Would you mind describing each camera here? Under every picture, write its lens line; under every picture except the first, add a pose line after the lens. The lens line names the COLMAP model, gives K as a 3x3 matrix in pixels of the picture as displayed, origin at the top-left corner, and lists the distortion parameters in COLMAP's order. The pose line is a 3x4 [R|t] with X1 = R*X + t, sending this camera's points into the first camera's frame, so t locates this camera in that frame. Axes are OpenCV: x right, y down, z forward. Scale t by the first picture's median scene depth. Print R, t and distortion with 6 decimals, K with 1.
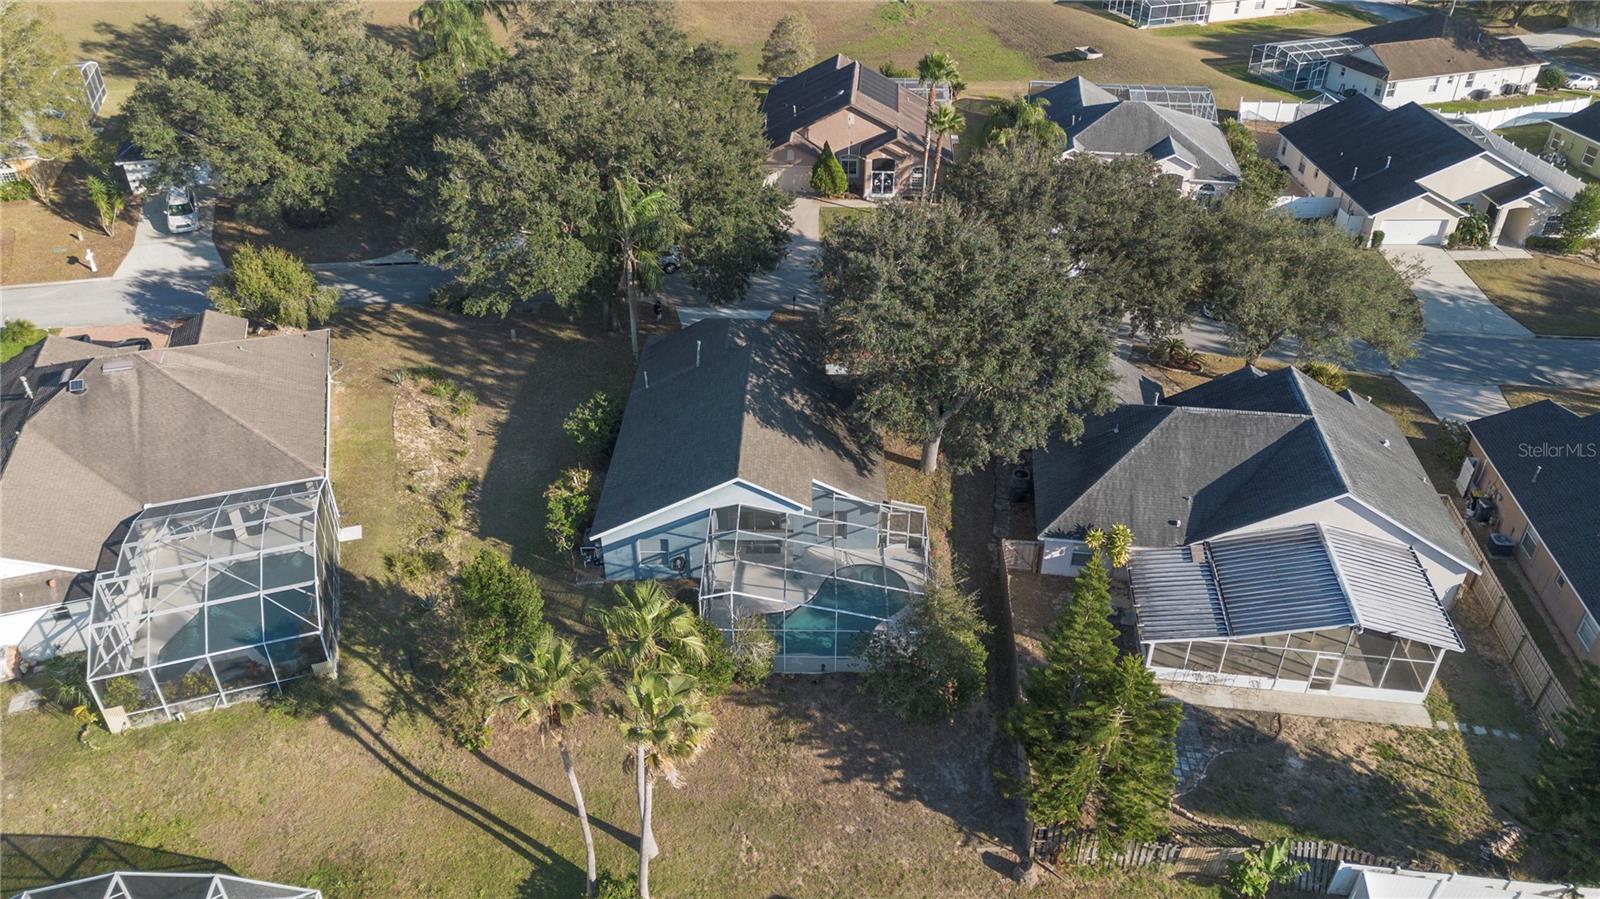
lens RADIAL K [[1113.6, 0, 819.2], [0, 1113.6, 449.3], [0, 0, 1]] dist [0.032236, -0.000114]
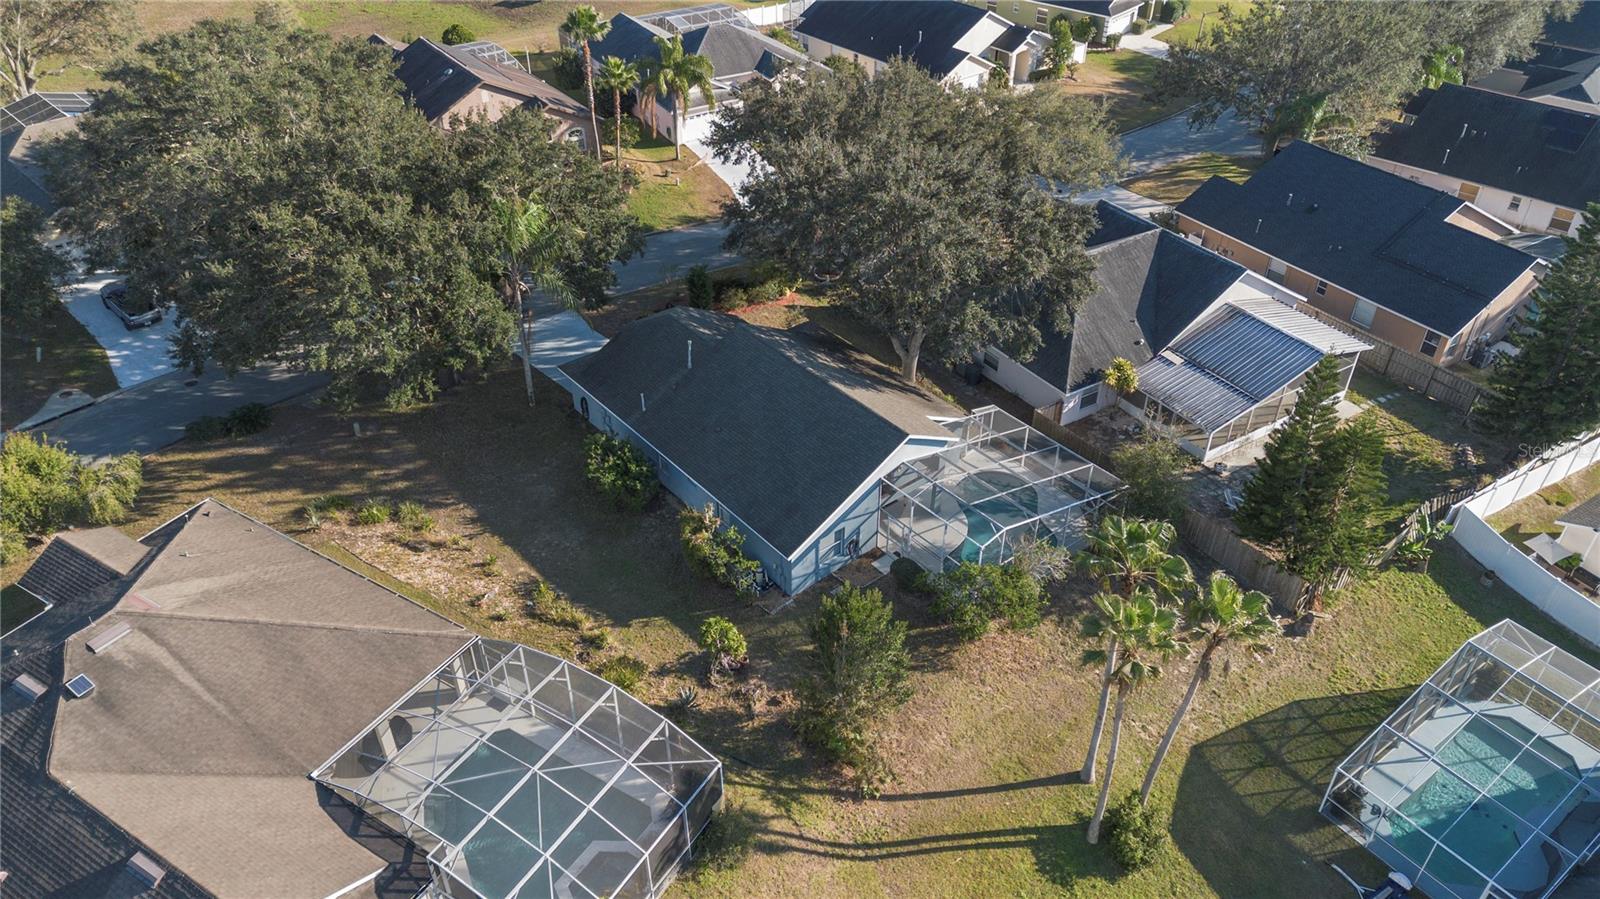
lens RADIAL K [[1098.8, 0, 797.5], [0, 1098.8, 441.8], [0, 0, 1]] dist [0.042566, 0.001261]
pose [[0.774742, -0.375802, 0.508476, -0.690542], [0.351650, 0.924447, 0.147444, -0.157950], [-0.525469, 0.064574, 0.848359, 0.224705]]
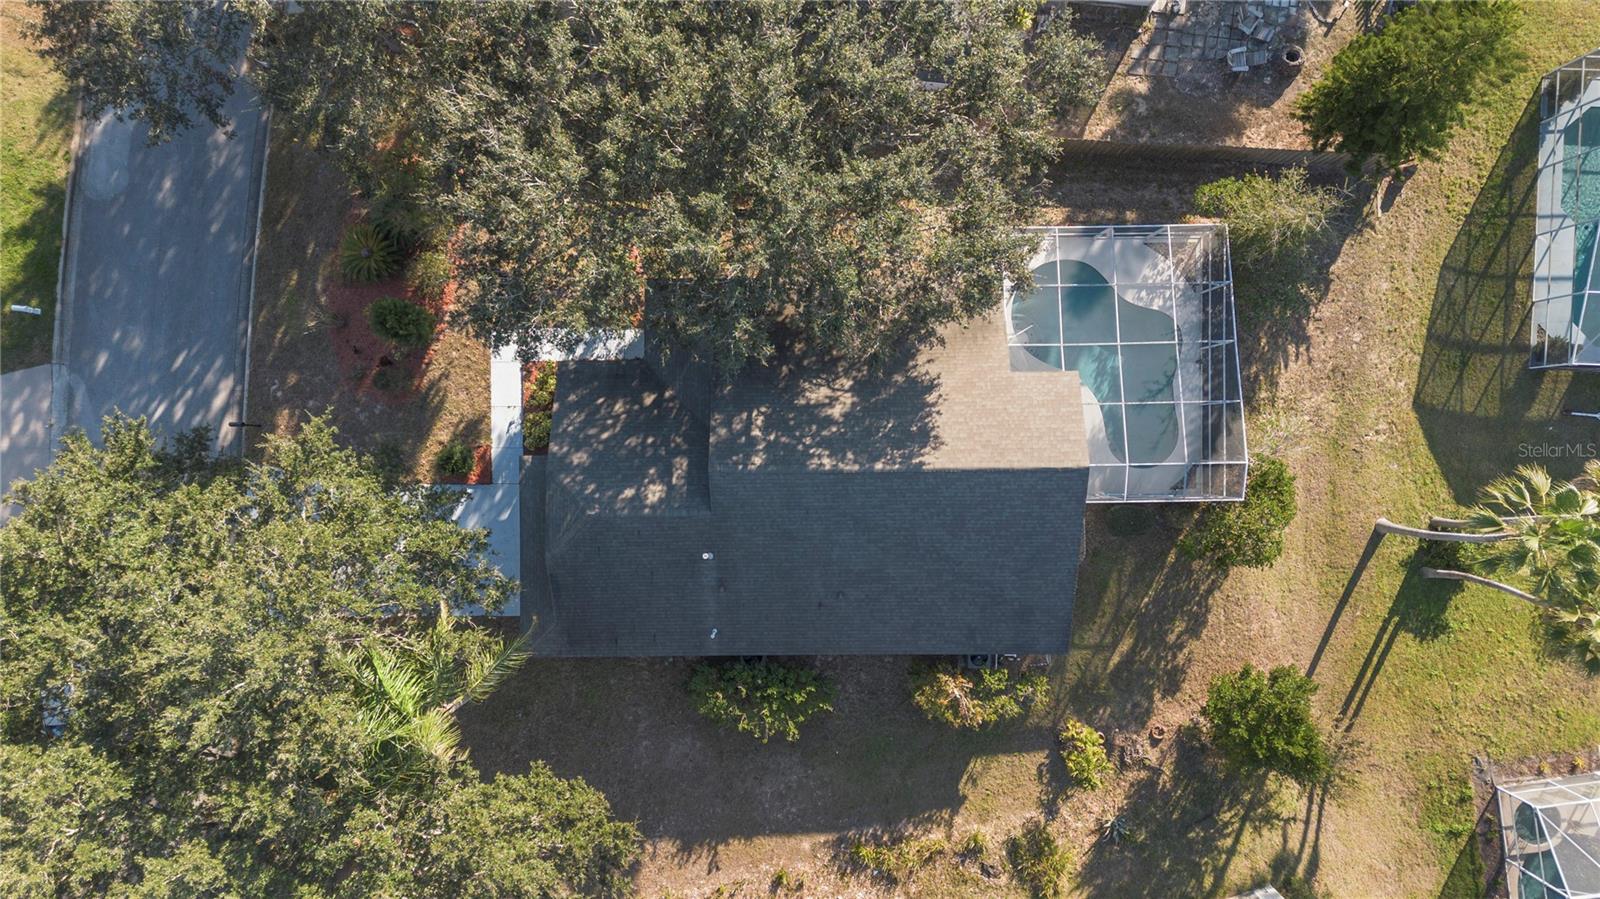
lens RADIAL K [[1098.8, 0, 797.5], [0, 1098.8, 441.8], [0, 0, 1]] dist [0.042566, 0.001261]
pose [[-0.015319, -0.999876, -0.003544, -0.053507], [0.564306, -0.011571, 0.825485, -0.742143], [-0.825424, 0.010646, 0.564414, 0.776905]]
